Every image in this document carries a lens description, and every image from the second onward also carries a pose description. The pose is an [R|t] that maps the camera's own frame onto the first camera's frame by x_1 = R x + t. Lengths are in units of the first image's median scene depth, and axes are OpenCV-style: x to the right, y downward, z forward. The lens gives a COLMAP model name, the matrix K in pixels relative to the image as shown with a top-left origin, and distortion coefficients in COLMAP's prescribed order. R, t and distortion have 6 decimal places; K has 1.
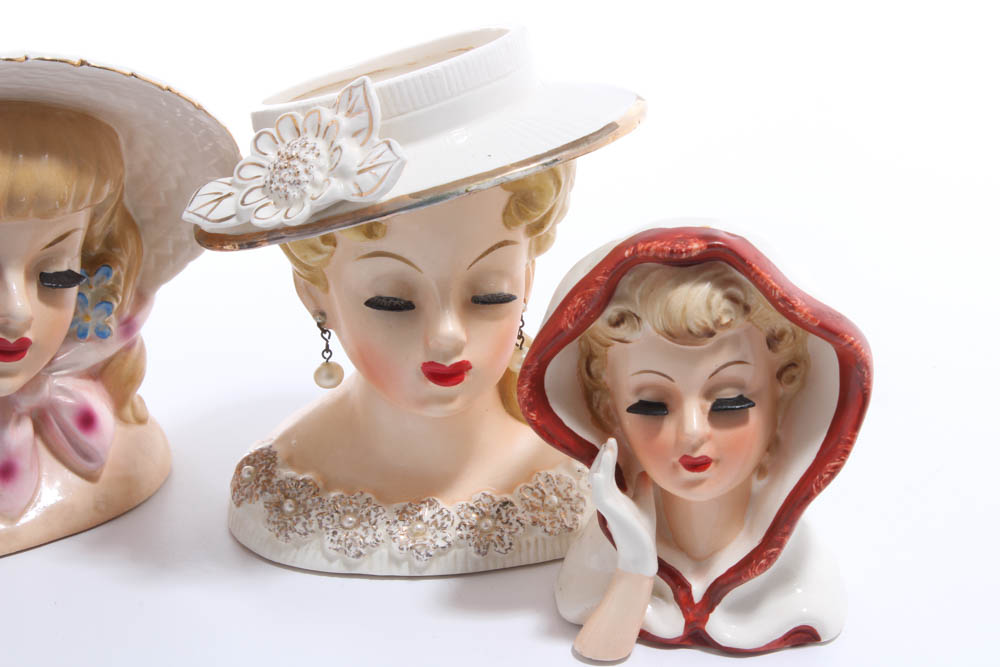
lens RADIAL K [[2245.2, 0, 499.7], [0, 2245.2, 332.7], [0, 0, 1]] dist [0.087372, 0.000000]
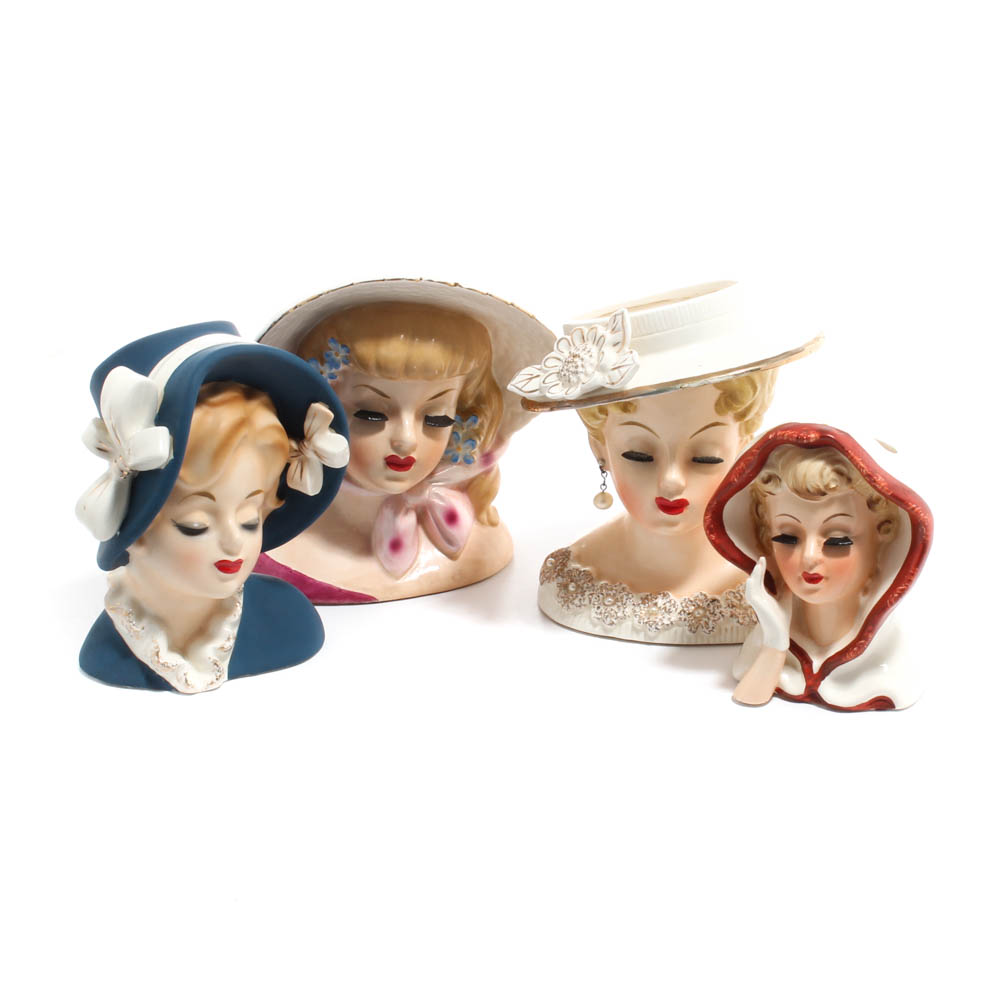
lens RADIAL K [[2077.1, 0, 501.1], [0, 2077.1, 499.1], [0, 0, 1]] dist [-0.000207, 0.000000]
pose [[0.971612, 0.100271, -0.214280, 0.166317], [-0.100181, 0.994905, 0.011307, 0.009197], [0.214322, 0.010481, 0.976707, -0.394495]]
